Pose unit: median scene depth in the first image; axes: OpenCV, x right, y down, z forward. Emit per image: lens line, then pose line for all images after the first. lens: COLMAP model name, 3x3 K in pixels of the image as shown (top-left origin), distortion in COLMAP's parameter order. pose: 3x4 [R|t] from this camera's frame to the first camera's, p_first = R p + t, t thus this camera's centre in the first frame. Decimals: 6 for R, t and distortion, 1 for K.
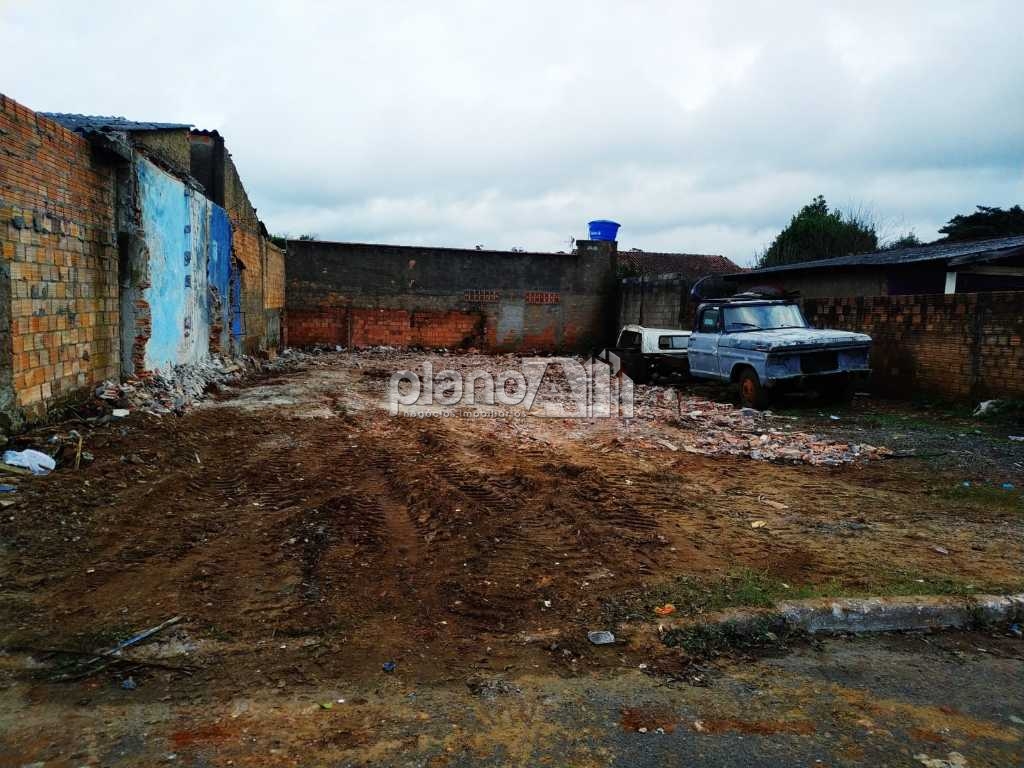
lens RADIAL K [[701.3, 0, 512.0], [0, 701.3, 384.0], [0, 0, 1]] dist [-0.004010, -0.000552]
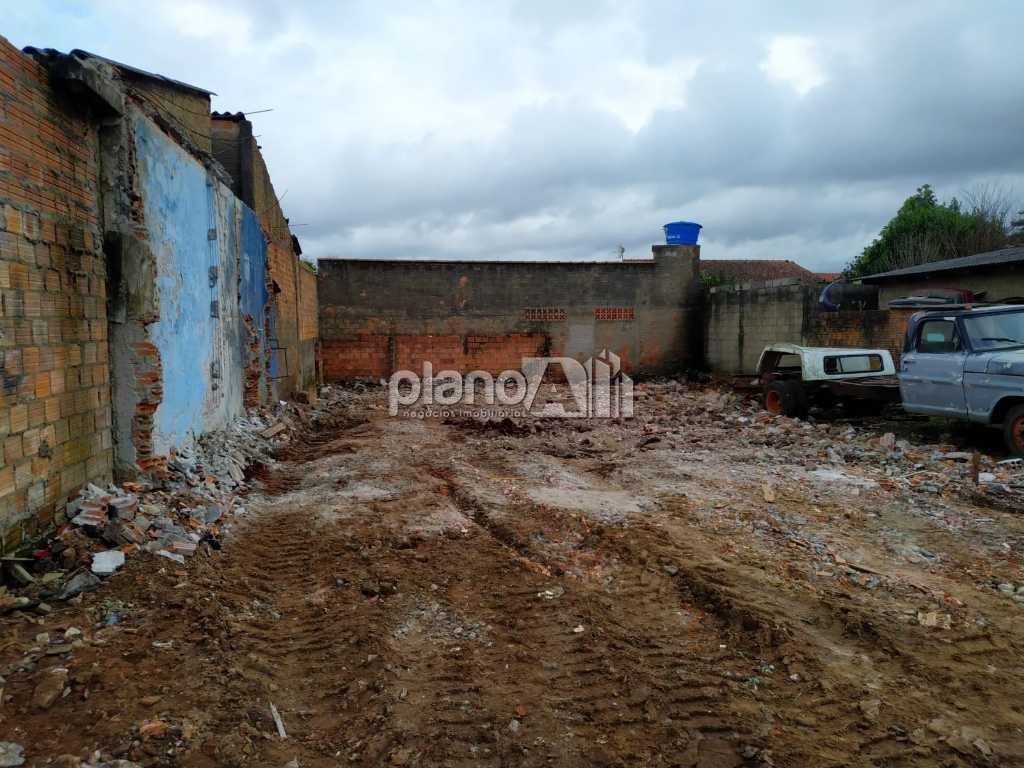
lens RADIAL K [[701.3, 0, 512.0], [0, 701.3, 384.0], [0, 0, 1]] dist [-0.004010, -0.000552]
pose [[0.999103, -0.038489, -0.017665, -0.148823], [0.038021, 0.998935, -0.026122, -0.041041], [0.018652, 0.025427, 0.999503, 0.294591]]
